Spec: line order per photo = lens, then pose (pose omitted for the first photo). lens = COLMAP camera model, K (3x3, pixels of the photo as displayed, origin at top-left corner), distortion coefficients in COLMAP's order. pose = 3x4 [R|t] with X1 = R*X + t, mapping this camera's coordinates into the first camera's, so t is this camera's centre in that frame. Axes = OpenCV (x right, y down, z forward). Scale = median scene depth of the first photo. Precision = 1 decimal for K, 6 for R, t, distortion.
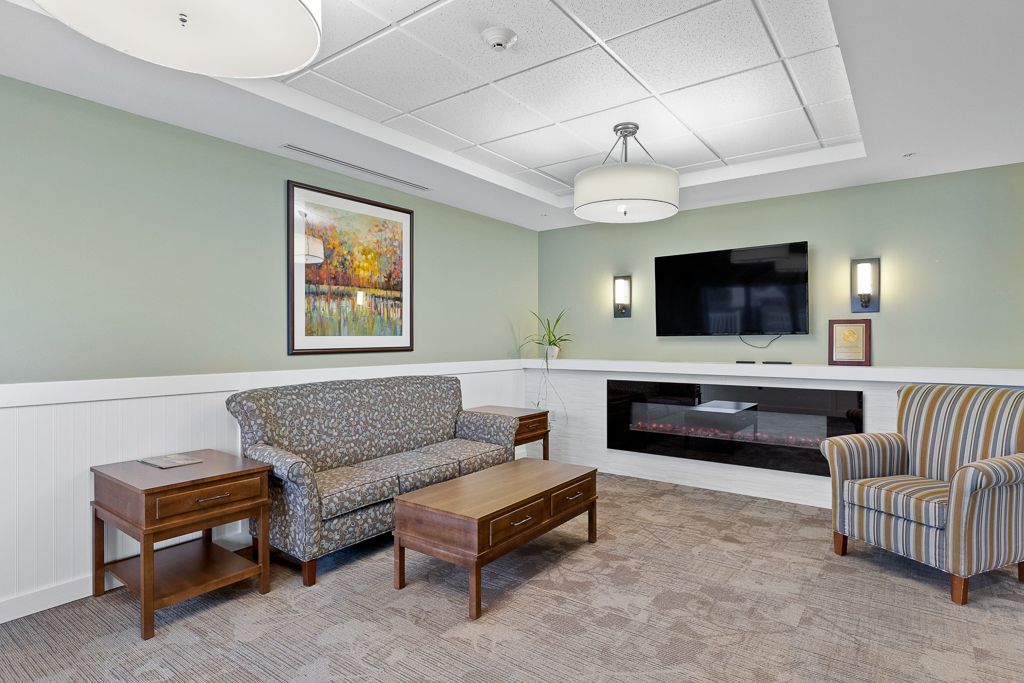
lens RADIAL K [[546.8, 0, 511.9], [0, 546.8, 340.3], [0, 0, 1]] dist [-0.000169, -0.000108]
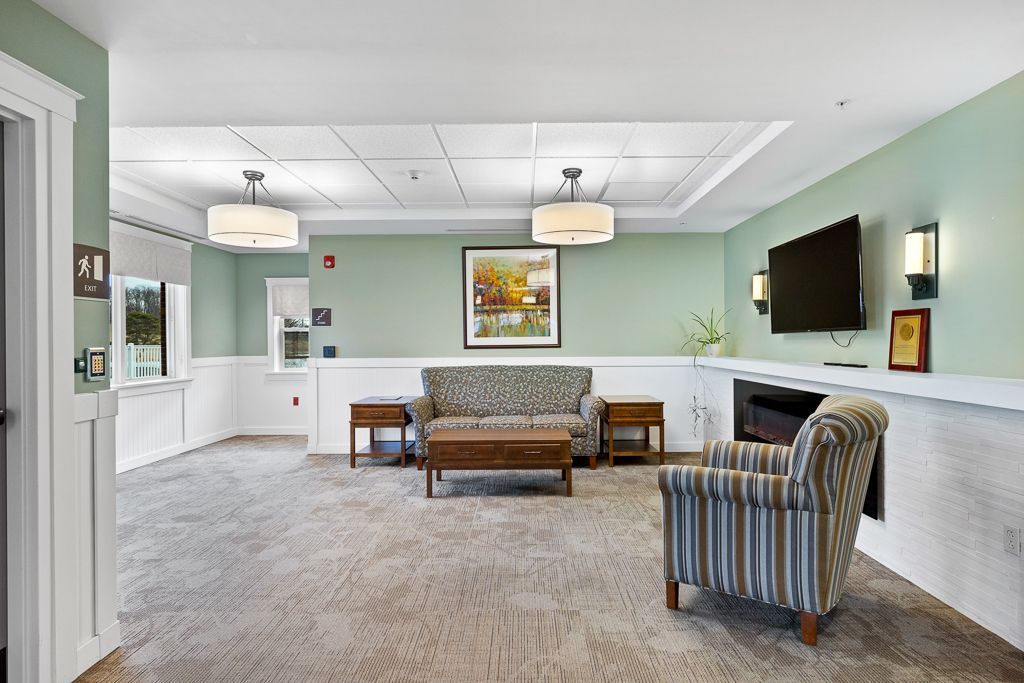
lens RADIAL K [[546.8, 0, 518.9], [0, 546.8, 340.2], [0, 0, 1]] dist [-0.000169, -0.000108]
pose [[0.571276, -0.003063, -0.820753, 0.999692], [0.006827, 0.999976, 0.001021, -0.000532], [0.820730, -0.006186, 0.571283, 0.148496]]
